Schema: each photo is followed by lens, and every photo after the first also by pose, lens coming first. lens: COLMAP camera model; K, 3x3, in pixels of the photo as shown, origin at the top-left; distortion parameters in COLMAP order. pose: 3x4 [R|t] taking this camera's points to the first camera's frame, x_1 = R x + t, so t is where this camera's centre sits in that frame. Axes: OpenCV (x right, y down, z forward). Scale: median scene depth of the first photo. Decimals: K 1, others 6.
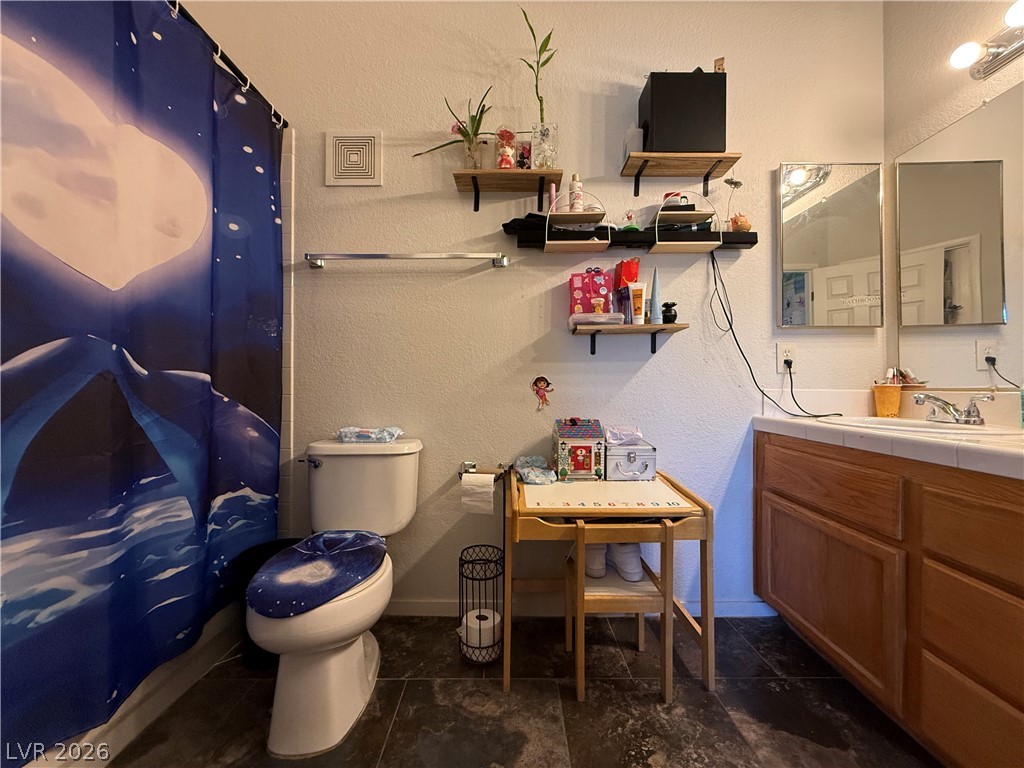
lens RADIAL K [[407.8, 0, 512.1], [0, 407.8, 382.4], [0, 0, 1]] dist [0.000028, 0.000387]
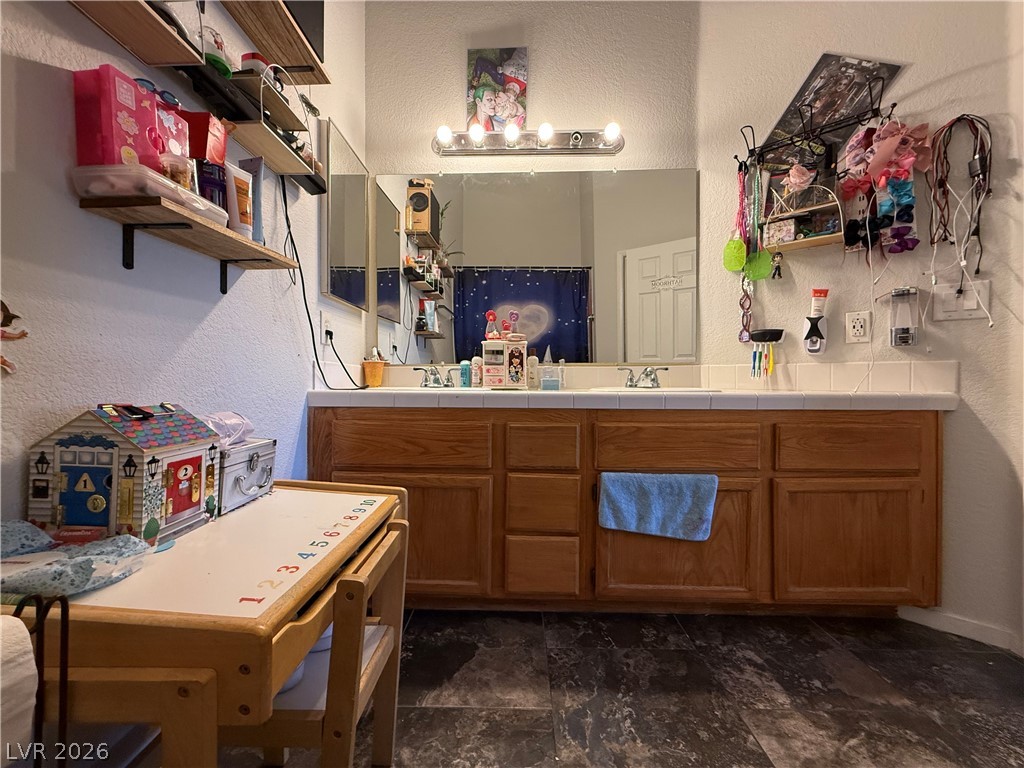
lens RADIAL K [[407.8, 0, 516.3], [0, 407.8, 380.1], [0, 0, 1]] dist [0.000028, 0.000387]
pose [[0.018490, -0.002971, 0.999825, -0.291871], [-0.013198, 0.999908, 0.003215, 0.057952], [-0.999742, -0.013255, 0.018449, 0.609550]]
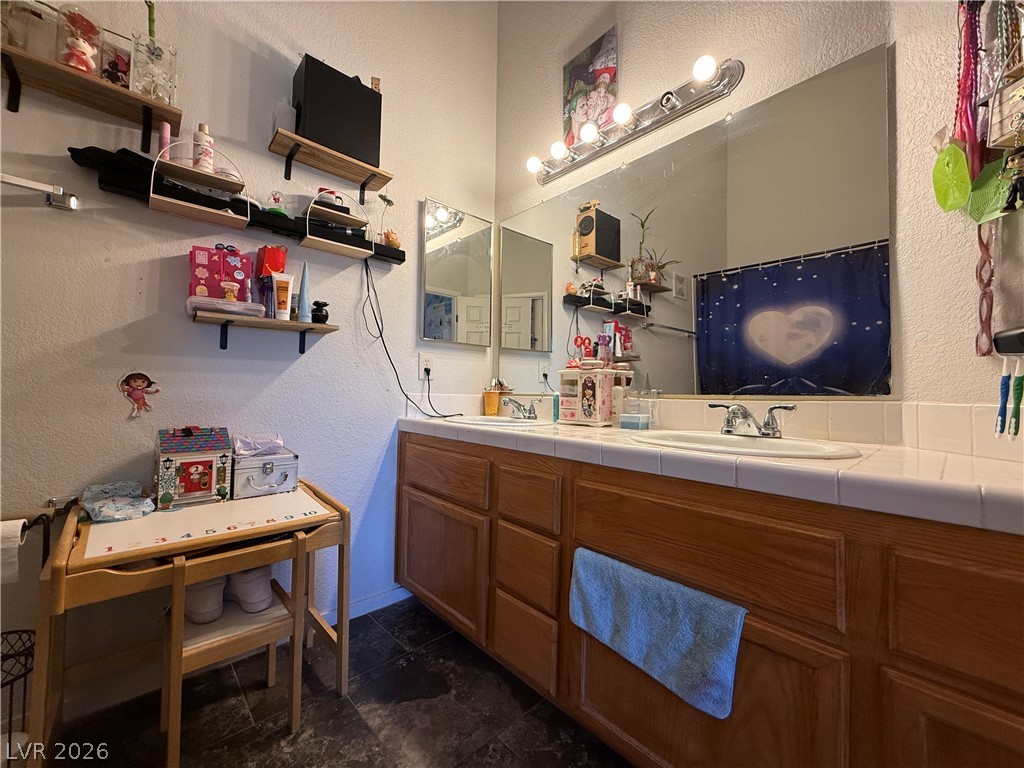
lens RADIAL K [[407.8, 0, 508.2], [0, 407.8, 382.7], [0, 0, 1]] dist [0.000028, 0.000387]
pose [[0.733605, 0.029245, 0.678947, 0.069575], [-0.021848, 0.999572, -0.019450, 0.003623], [-0.679225, -0.000565, 0.733930, -0.002517]]
